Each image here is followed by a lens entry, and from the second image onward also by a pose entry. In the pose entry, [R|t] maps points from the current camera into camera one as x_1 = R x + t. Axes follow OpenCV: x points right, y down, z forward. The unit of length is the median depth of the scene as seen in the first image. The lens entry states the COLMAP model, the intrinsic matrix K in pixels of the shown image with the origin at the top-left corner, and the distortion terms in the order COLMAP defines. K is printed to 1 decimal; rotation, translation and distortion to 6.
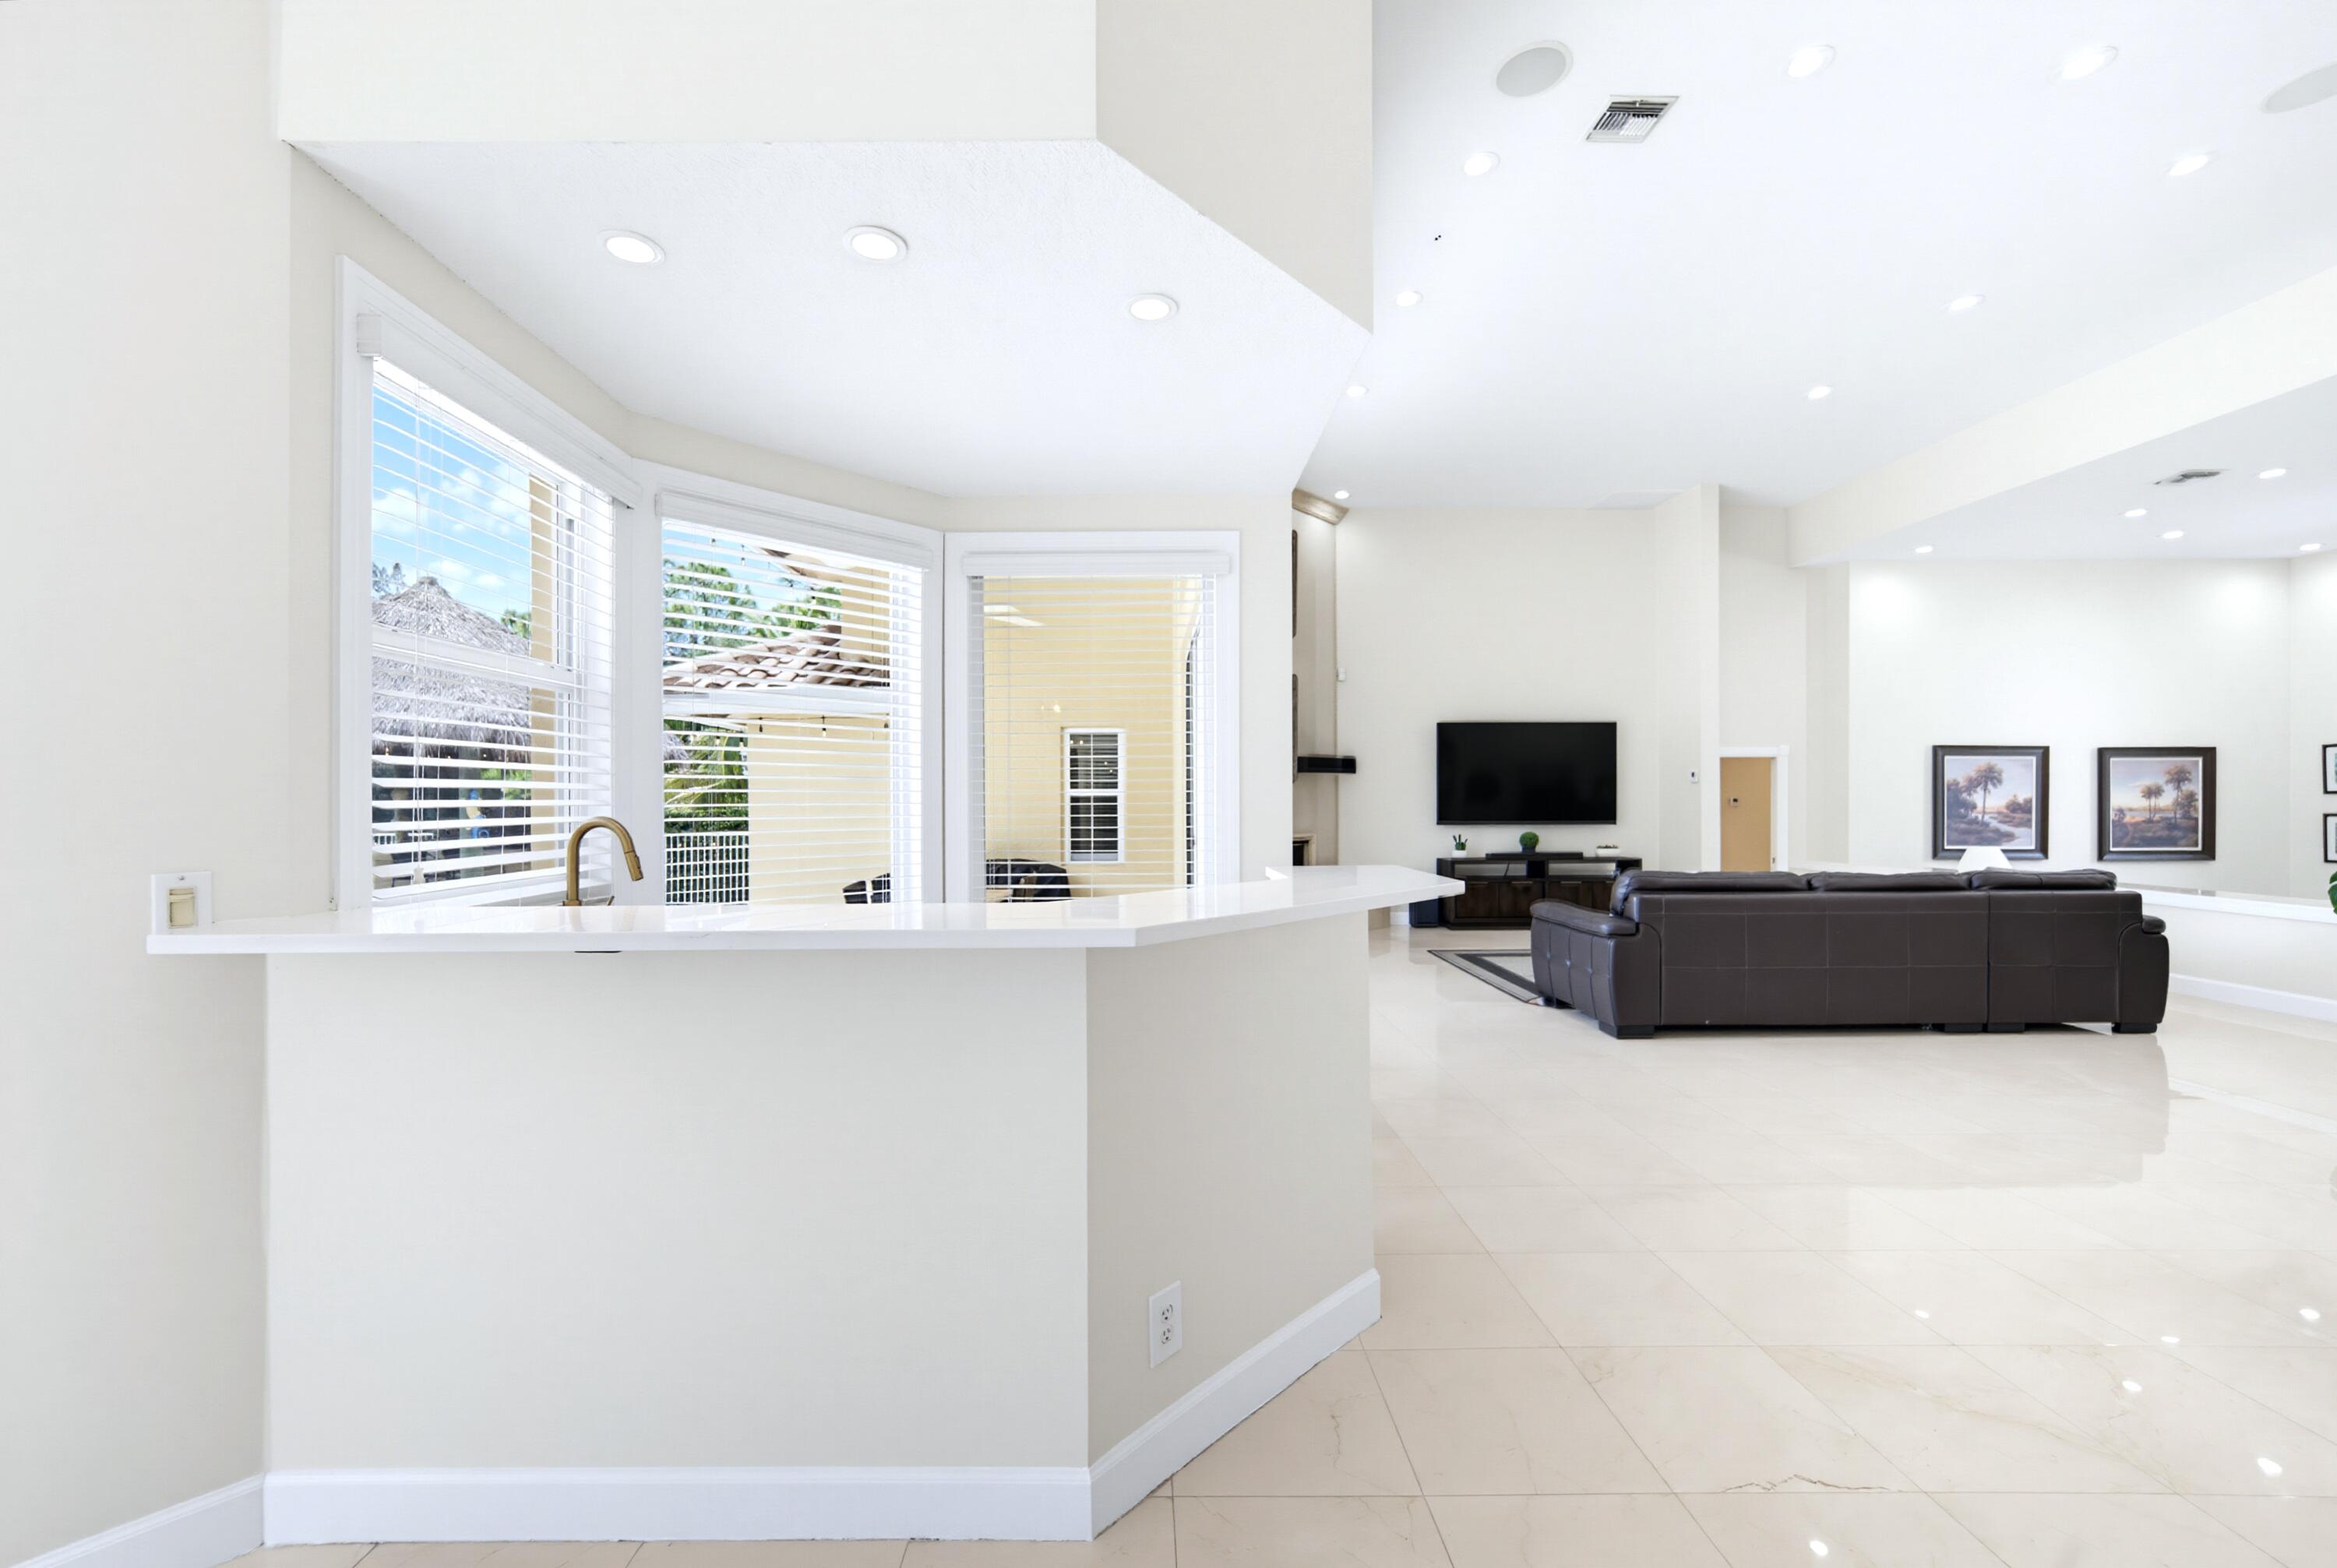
lens RADIAL K [[947.0, 0, 1146.4], [0, 947.0, 800.5], [0, 0, 1]] dist [-0.014580, 0.007401]
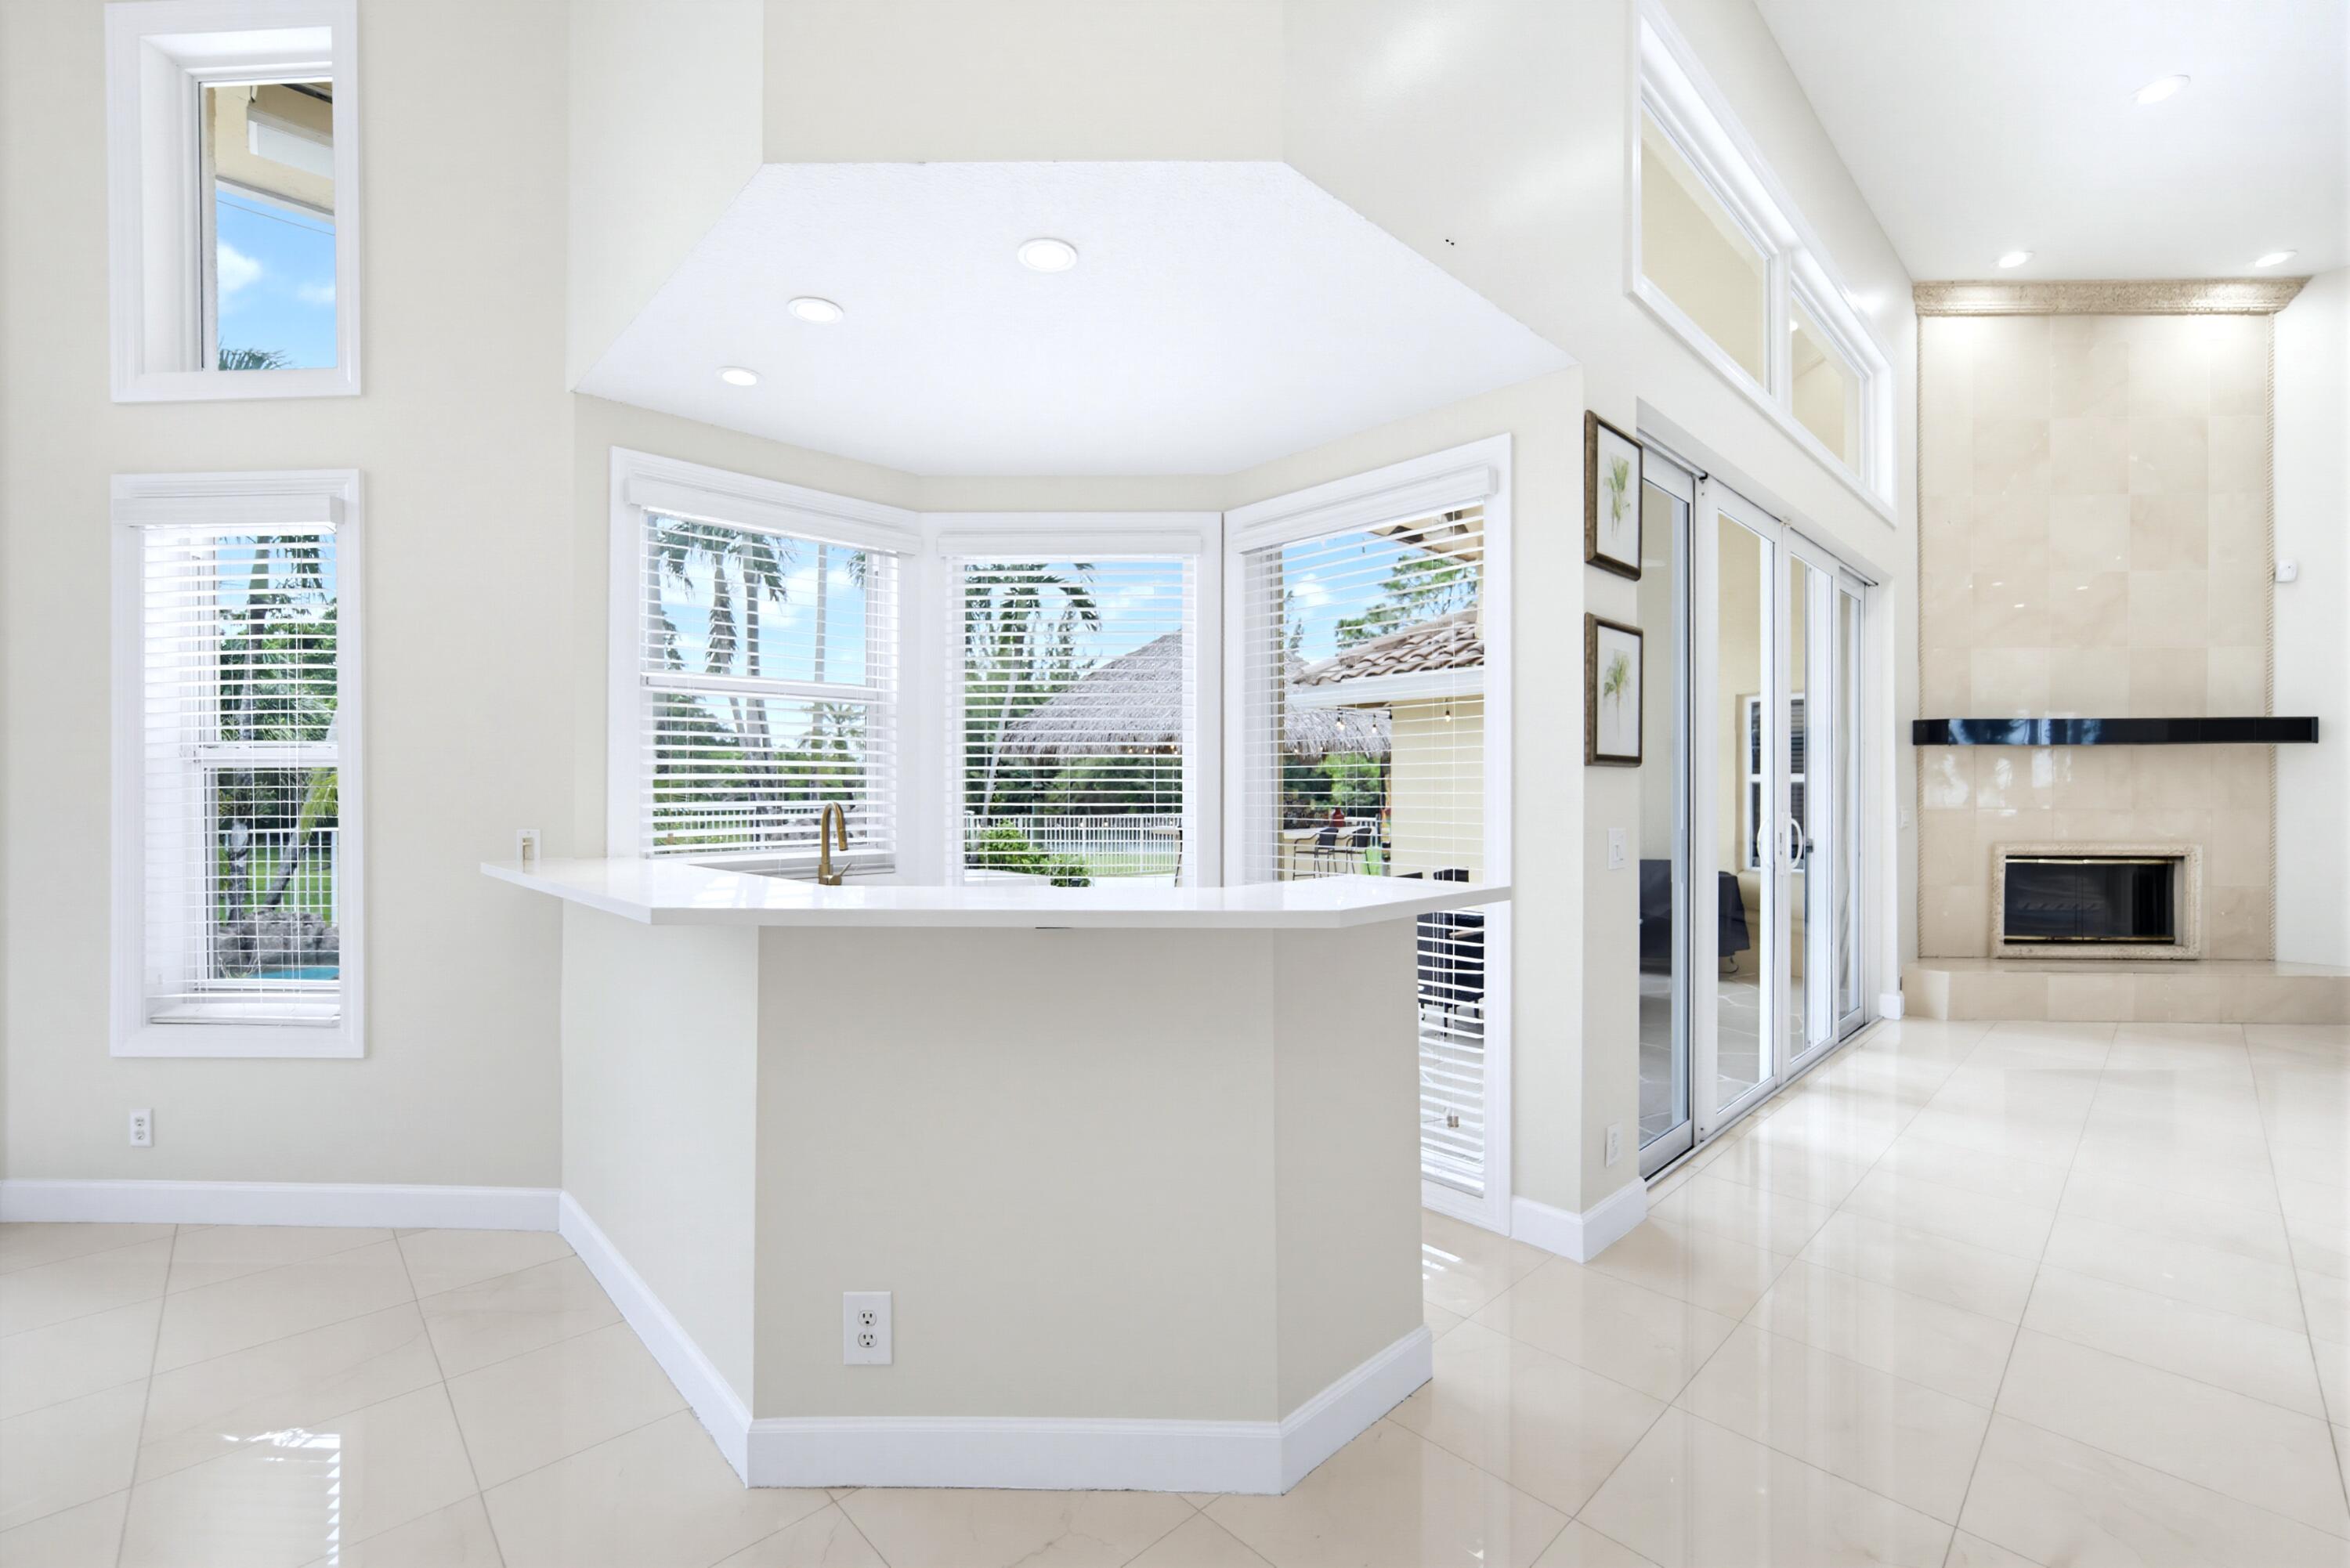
lens RADIAL K [[980.0, 0, 1160.8], [0, 980.0, 789.0], [0, 0, 1]] dist [-0.009989, 0.004127]
pose [[0.678703, 0.002790, -0.734408, 0.184394], [-0.002391, 0.999996, 0.001590, -0.000840], [0.734409, 0.000677, 0.678707, 0.102797]]
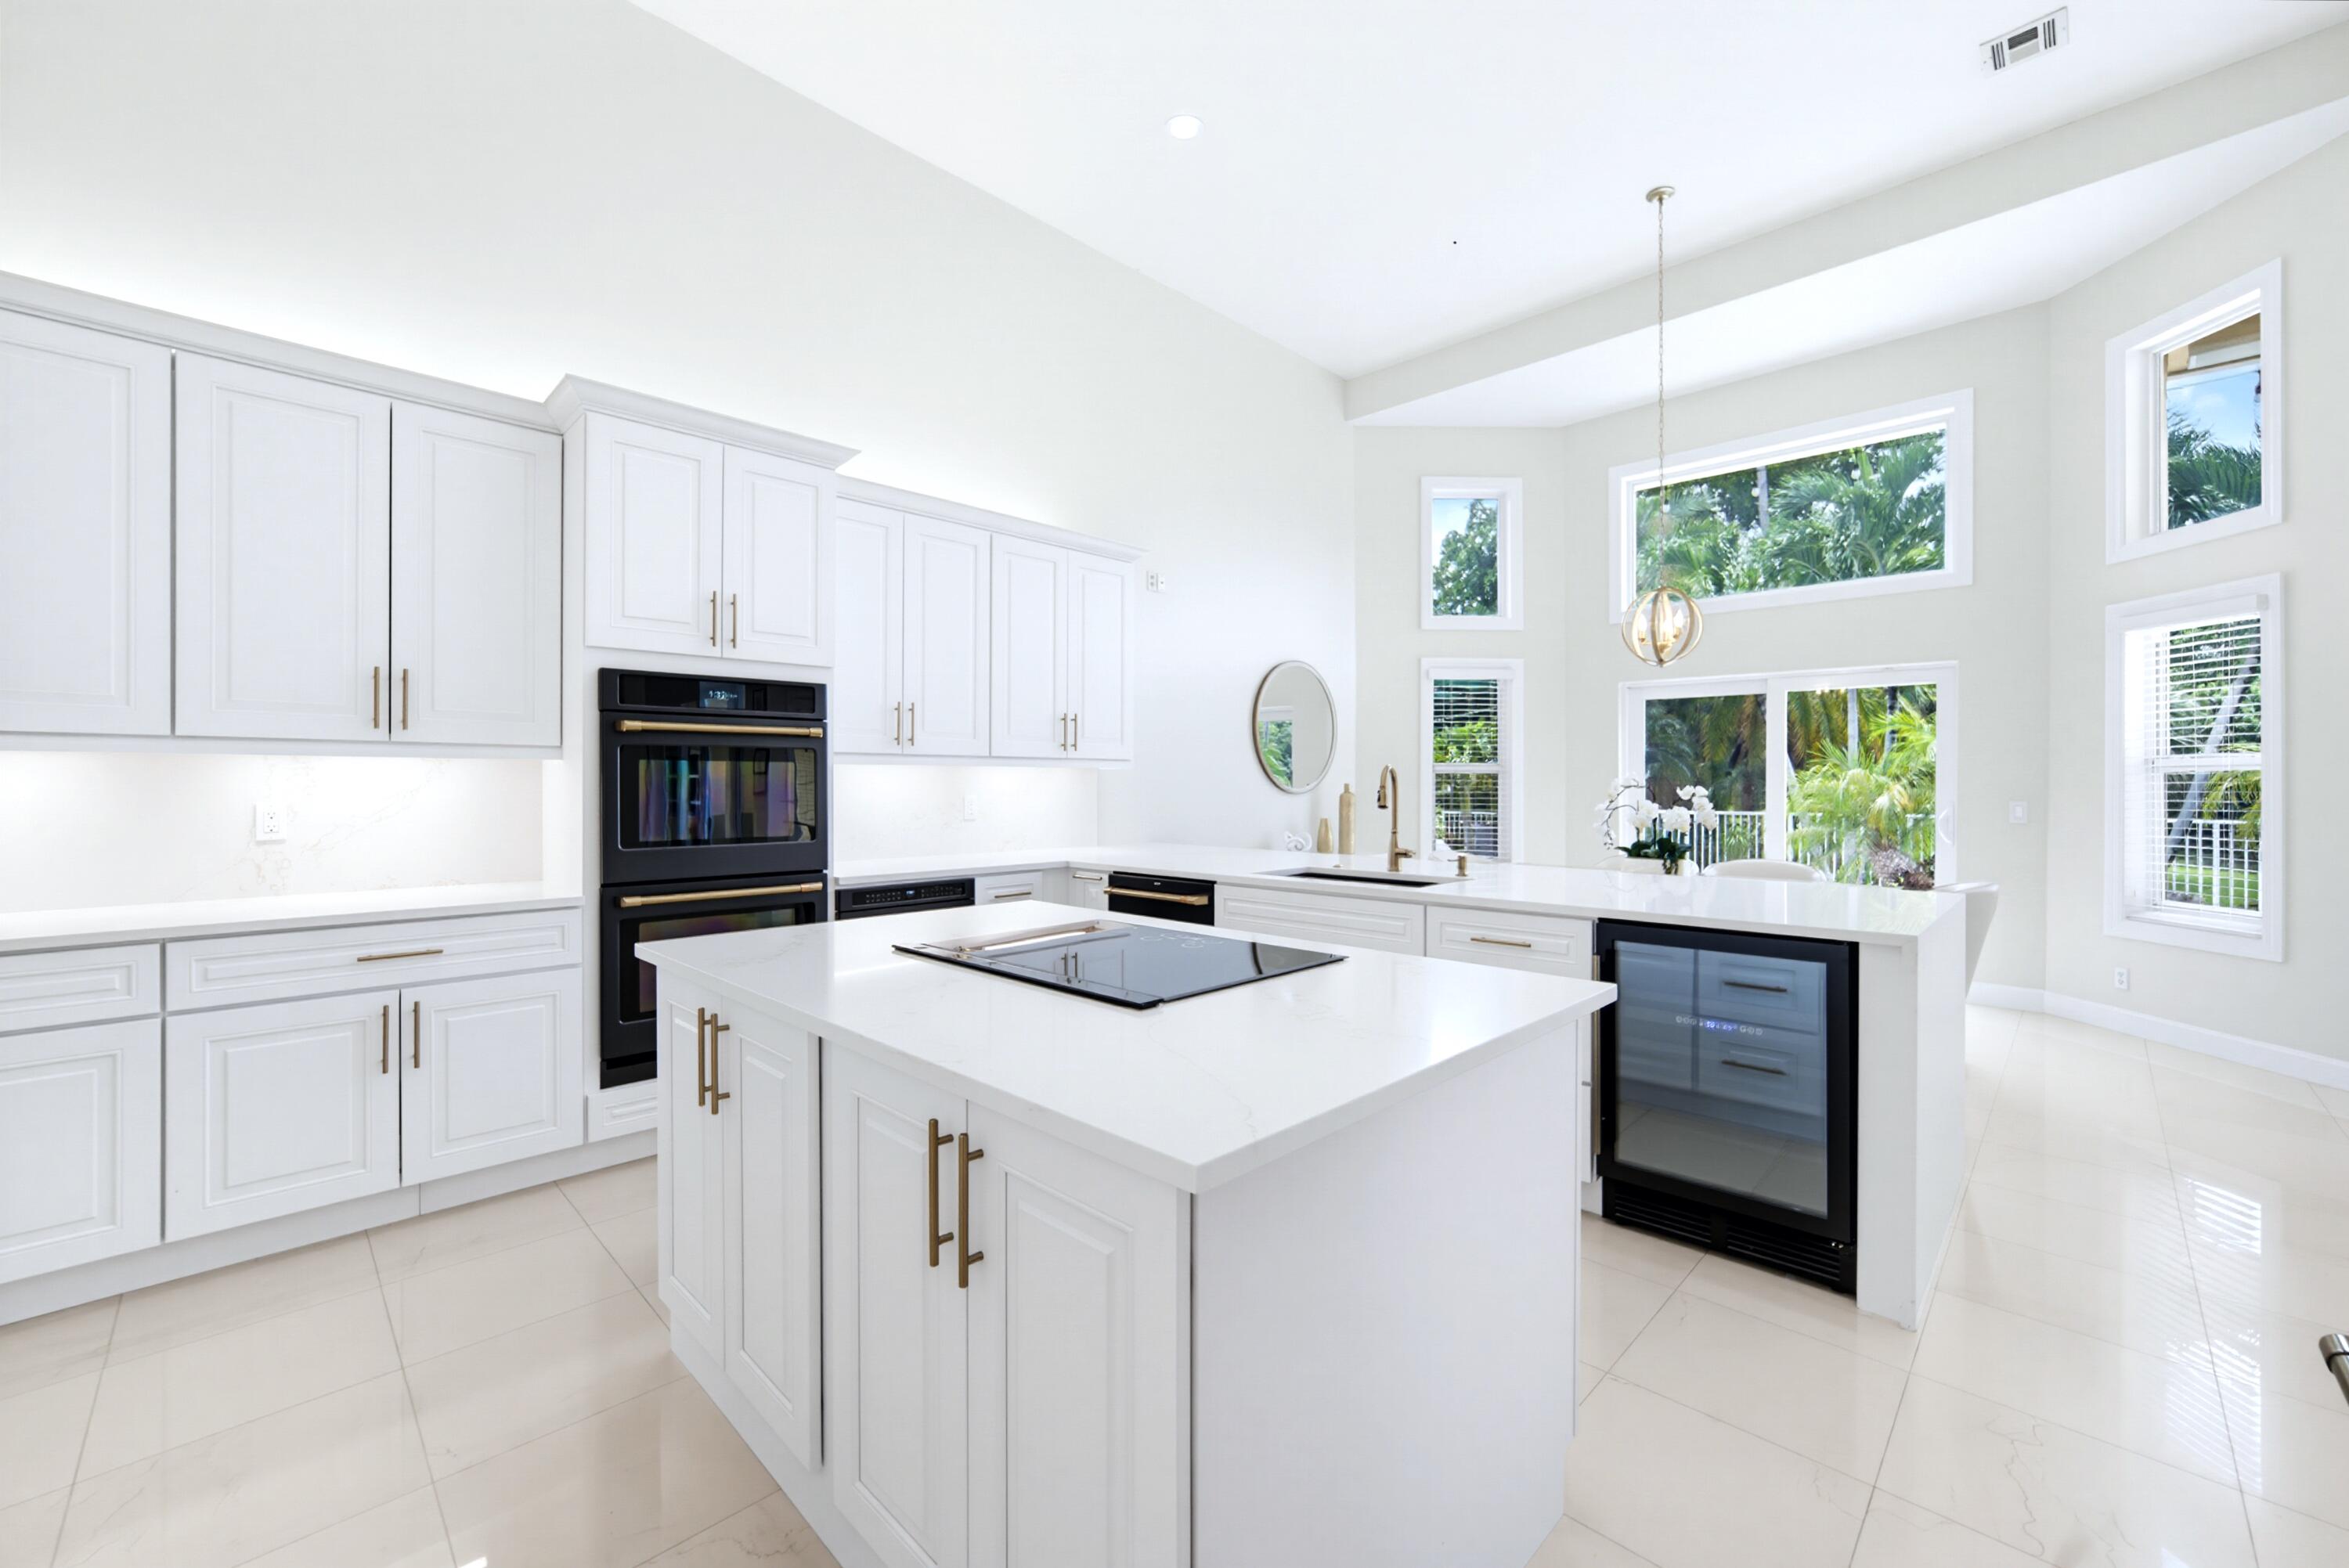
lens RADIAL K [[951.8, 0, 1167.6], [0, 951.8, 788.0], [0, 0, 1]] dist [-0.014580, 0.007401]
pose [[-0.703939, 0.001805, -0.710258, 0.478391], [-0.002221, 0.999986, 0.004744, 0.001365], [0.710257, 0.004917, -0.703925, 0.067585]]
